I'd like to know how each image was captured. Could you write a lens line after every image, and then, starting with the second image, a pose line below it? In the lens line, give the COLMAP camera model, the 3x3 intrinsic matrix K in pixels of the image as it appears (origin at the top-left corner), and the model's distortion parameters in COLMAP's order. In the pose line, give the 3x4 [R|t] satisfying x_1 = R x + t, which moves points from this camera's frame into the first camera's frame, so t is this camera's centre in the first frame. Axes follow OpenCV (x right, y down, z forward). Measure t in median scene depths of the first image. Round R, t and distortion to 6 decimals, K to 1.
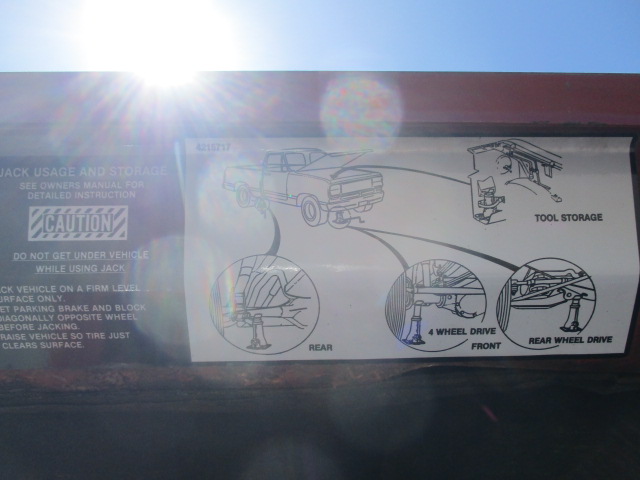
lens RADIAL K [[533.6, 0, 323.6], [0, 533.6, 238.9], [0, 0, 1]] dist [-0.029141, 0.012542]
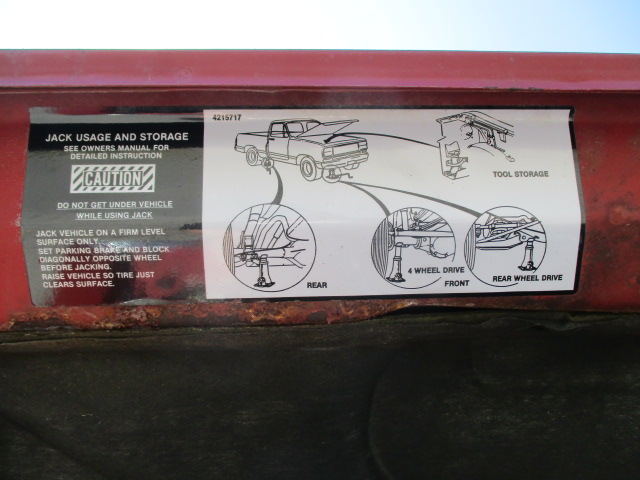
lens RADIAL K [[533.6, 0, 323.6], [0, 533.6, 238.9], [0, 0, 1]] dist [-0.029141, 0.012542]
pose [[0.999592, -0.007641, 0.027512, -0.023161], [0.009954, 0.996338, -0.084926, 0.206869], [-0.026763, 0.085165, 0.996007, -0.185506]]
